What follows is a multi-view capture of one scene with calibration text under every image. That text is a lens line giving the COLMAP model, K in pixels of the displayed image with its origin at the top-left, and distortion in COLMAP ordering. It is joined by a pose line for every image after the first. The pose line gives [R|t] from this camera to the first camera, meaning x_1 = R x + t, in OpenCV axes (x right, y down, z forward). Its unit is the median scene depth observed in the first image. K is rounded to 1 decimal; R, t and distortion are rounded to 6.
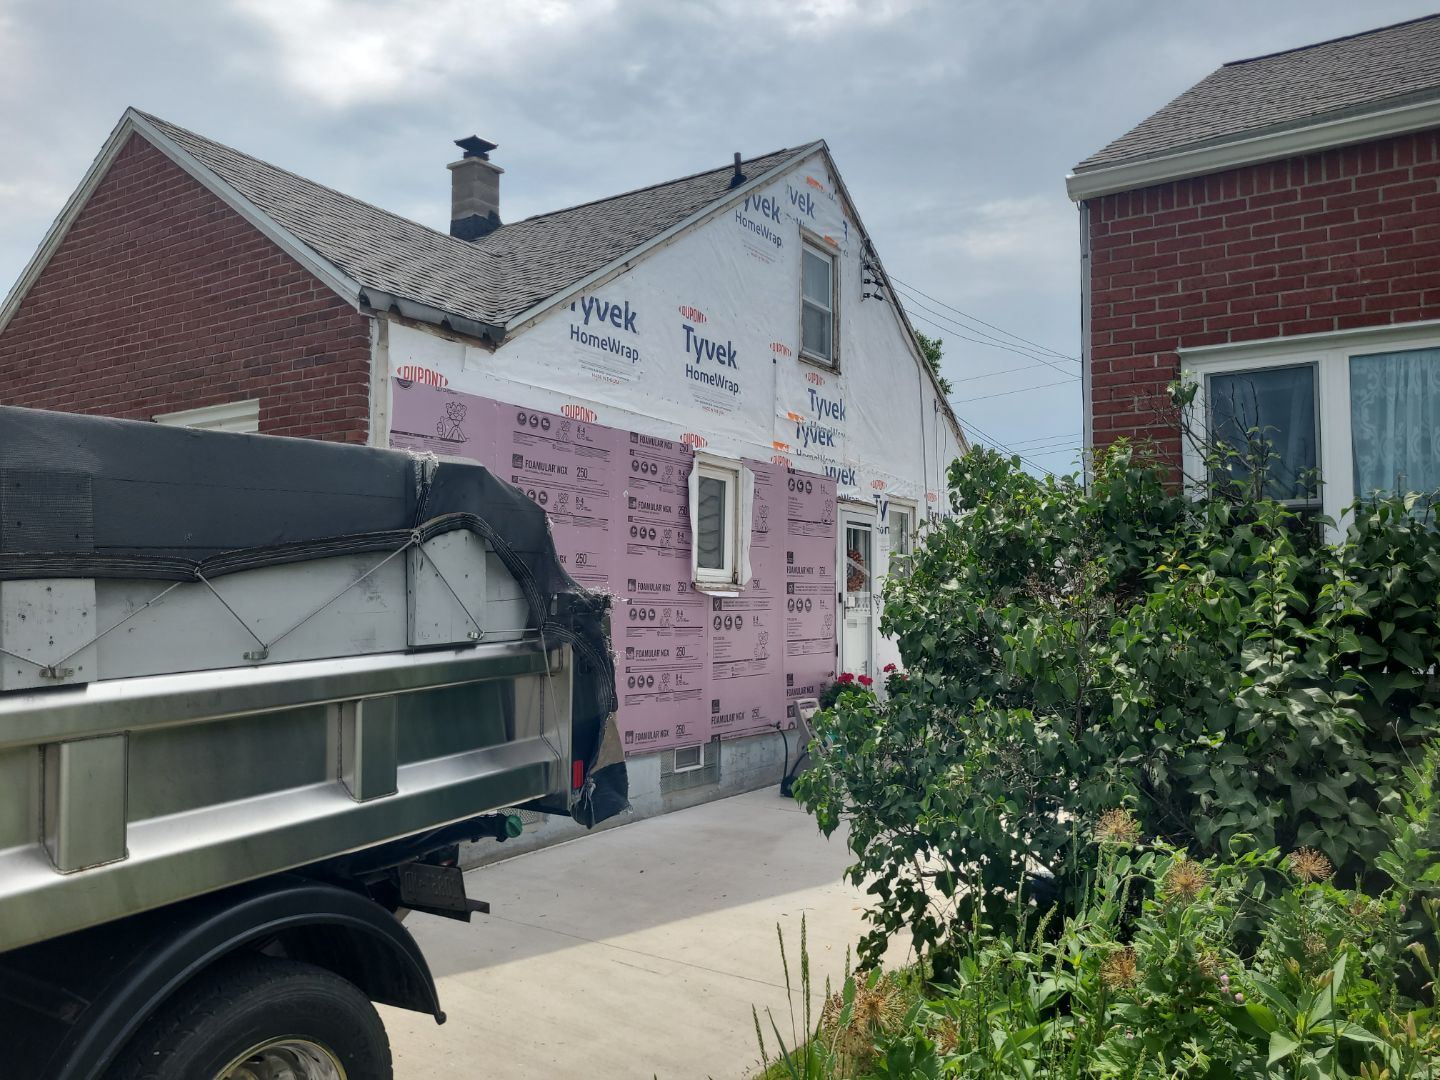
lens RADIAL K [[1090.6, 0, 743.7], [0, 1090.6, 522.2], [0, 0, 1]] dist [0.041565, -0.034647]
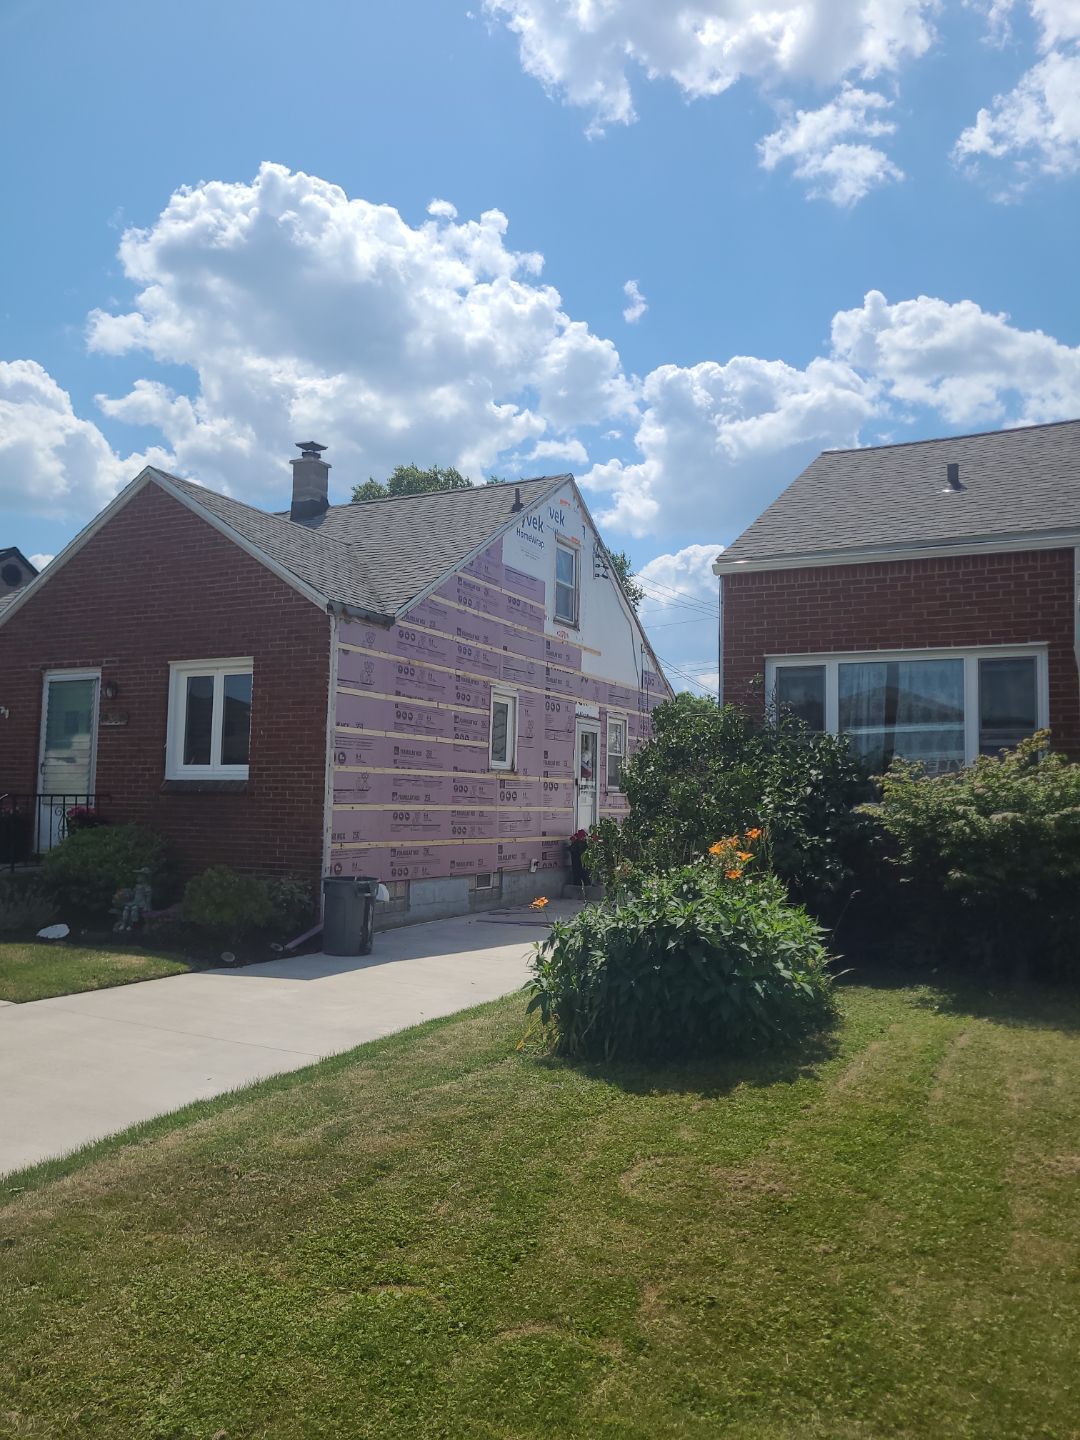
lens RADIAL K [[1090.6, 0, 595.2], [0, 1090.6, 717.6], [0, 0, 1]] dist [0.041565, -0.034647]
pose [[0.990406, 0.021094, 0.136571, -0.114082], [-0.020949, 0.999777, -0.002497, -0.019403], [-0.136593, -0.000388, 0.990627, -0.593591]]
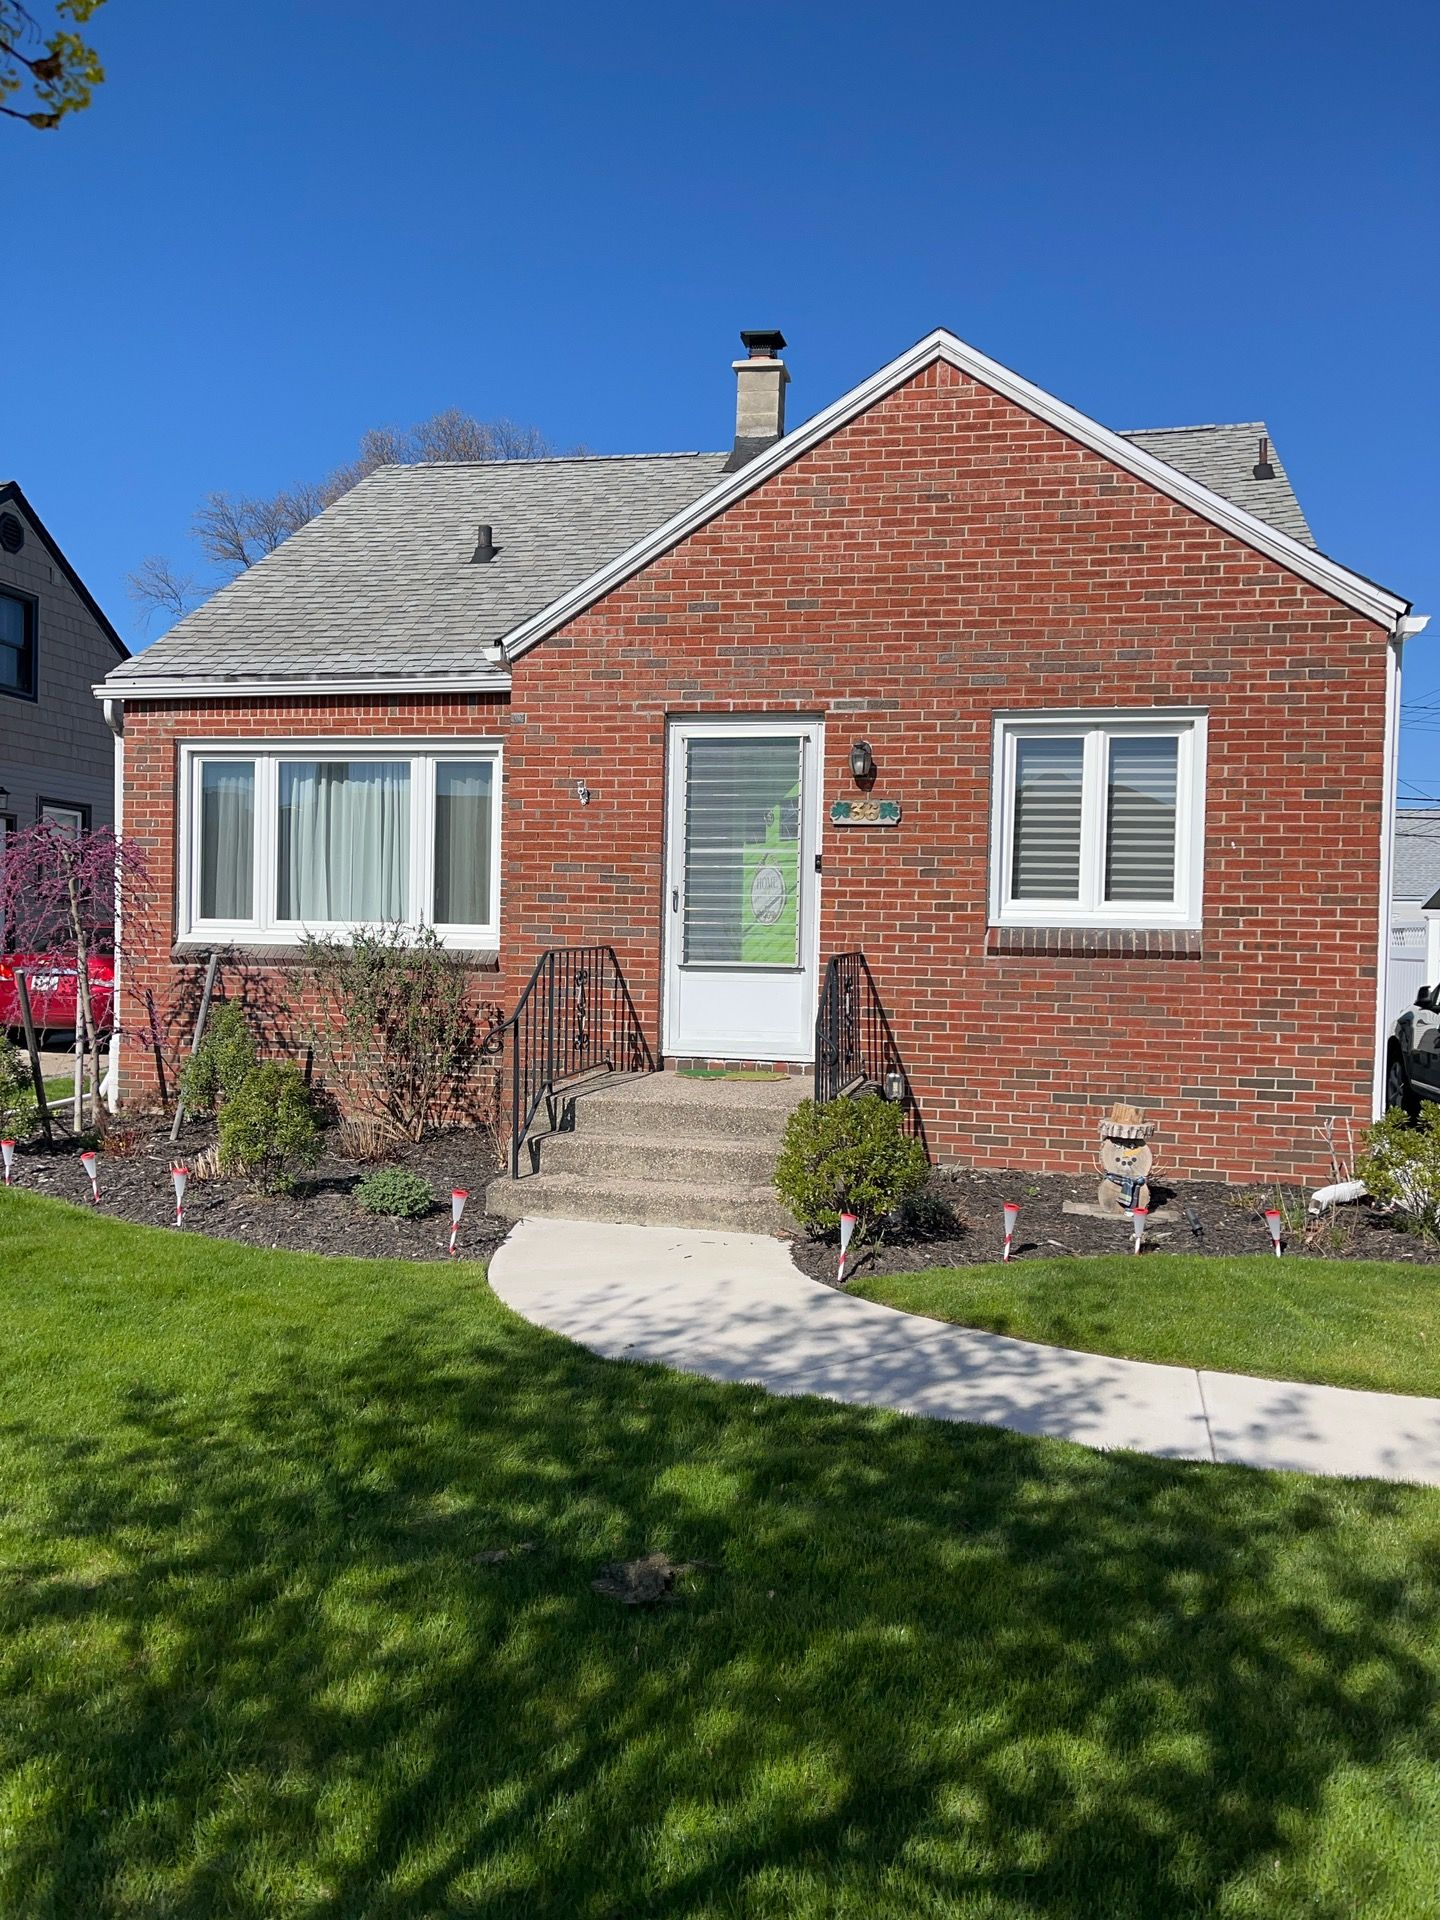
lens RADIAL K [[1453.0, 0, 719.5], [0, 1453.0, 968.5], [0, 0, 1]] dist [0.022049, 0.002777]
pose [[0.928476, 0.003861, 0.371371, -1.010142], [-0.044683, 0.993844, 0.101381, 0.001970], [-0.368694, -0.110724, 0.922933, -0.012649]]
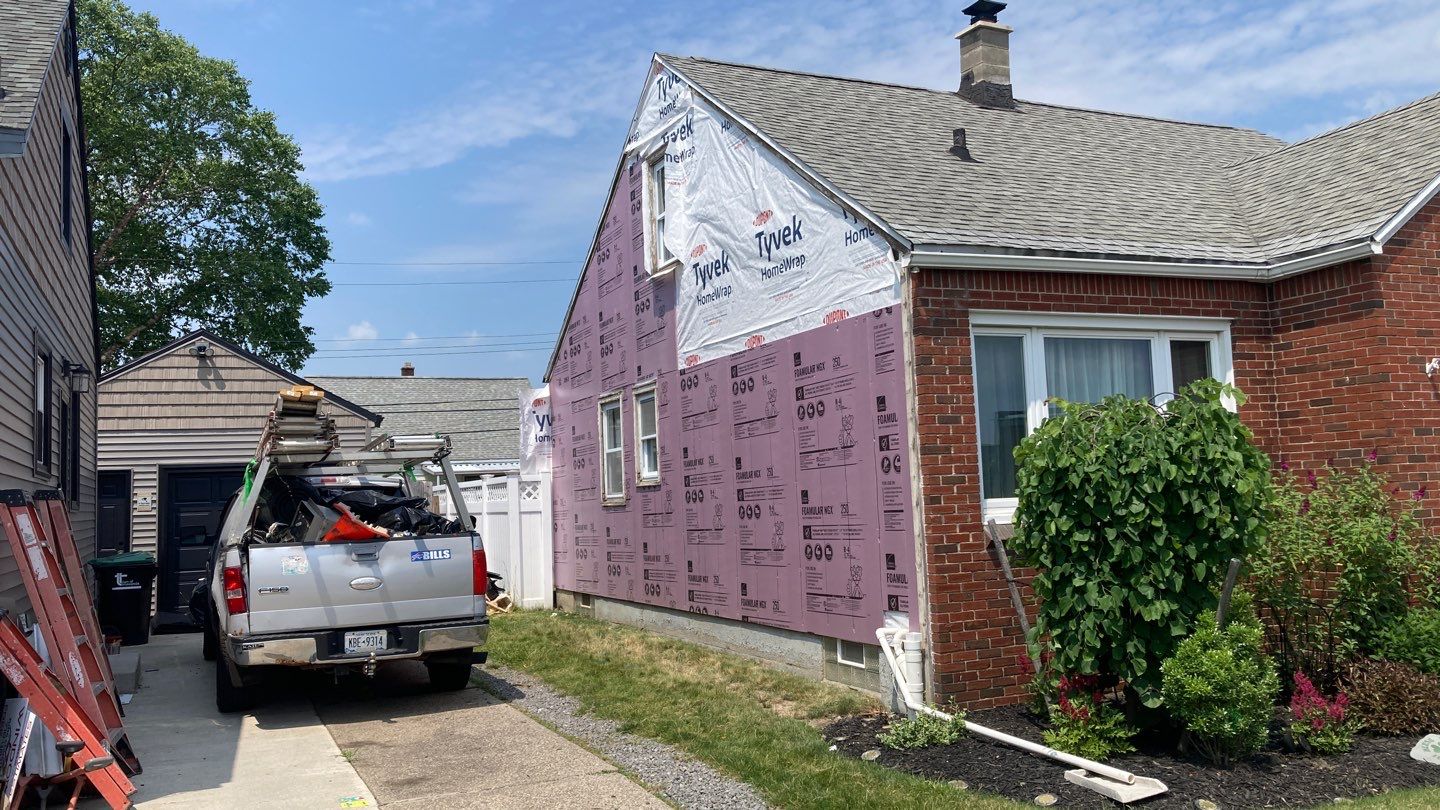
lens RADIAL K [[1177.9, 0, 712.8], [0, 1177.9, 401.1], [0, 0, 1]] dist [0.044130, -0.065885]
pose [[0.538613, 0.043727, 0.841418, -1.898758], [-0.024076, 0.999043, -0.036506, 0.067248], [-0.842209, -0.000595, 0.539150, 0.984409]]
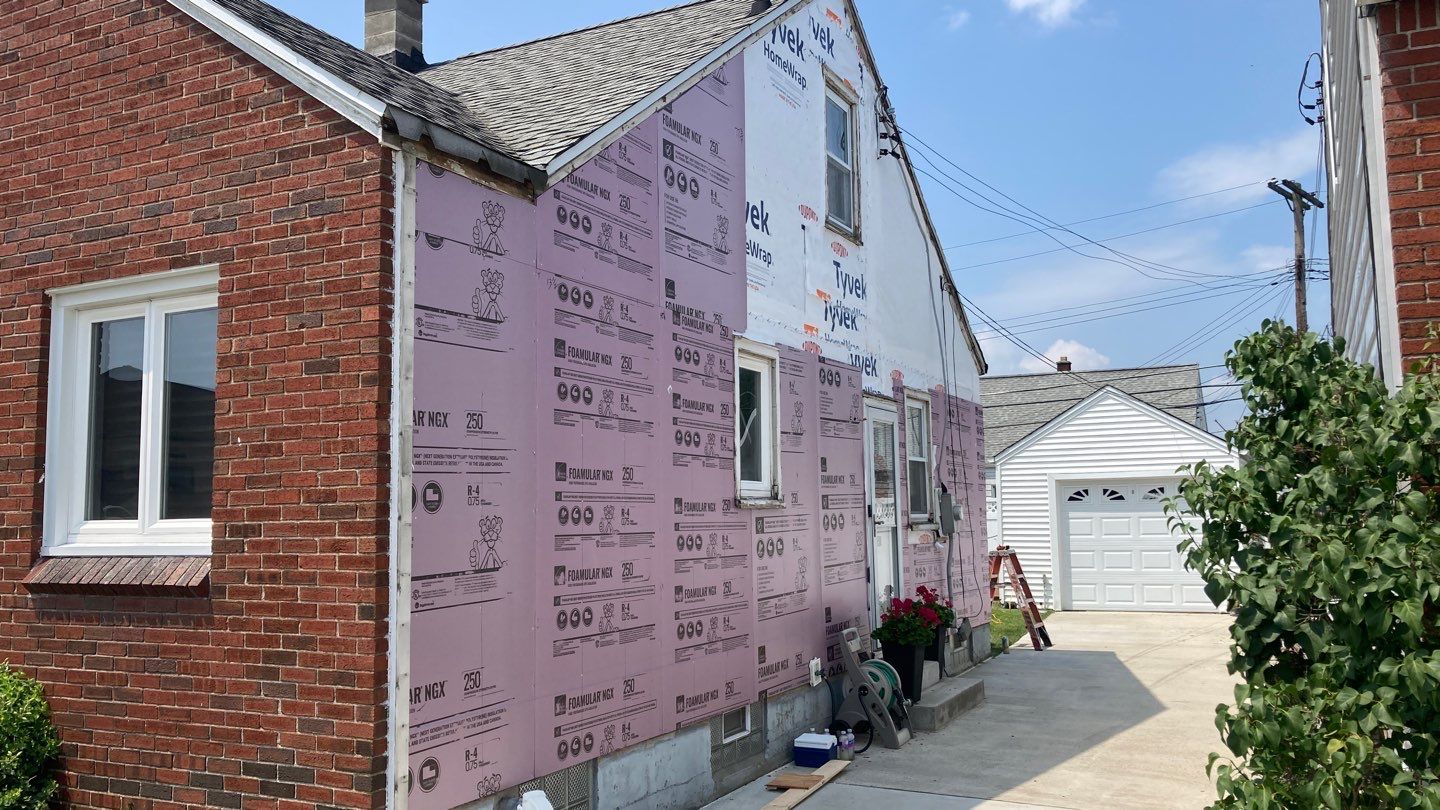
lens RADIAL K [[1177.9, 0, 721.6], [0, 1177.9, 387.2], [0, 0, 1]] dist [0.044130, -0.065885]
pose [[0.993476, -0.010924, 0.113514, -0.158684], [0.013854, 0.999590, -0.025058, -0.005705], [-0.113194, 0.026467, 0.993220, 0.150227]]
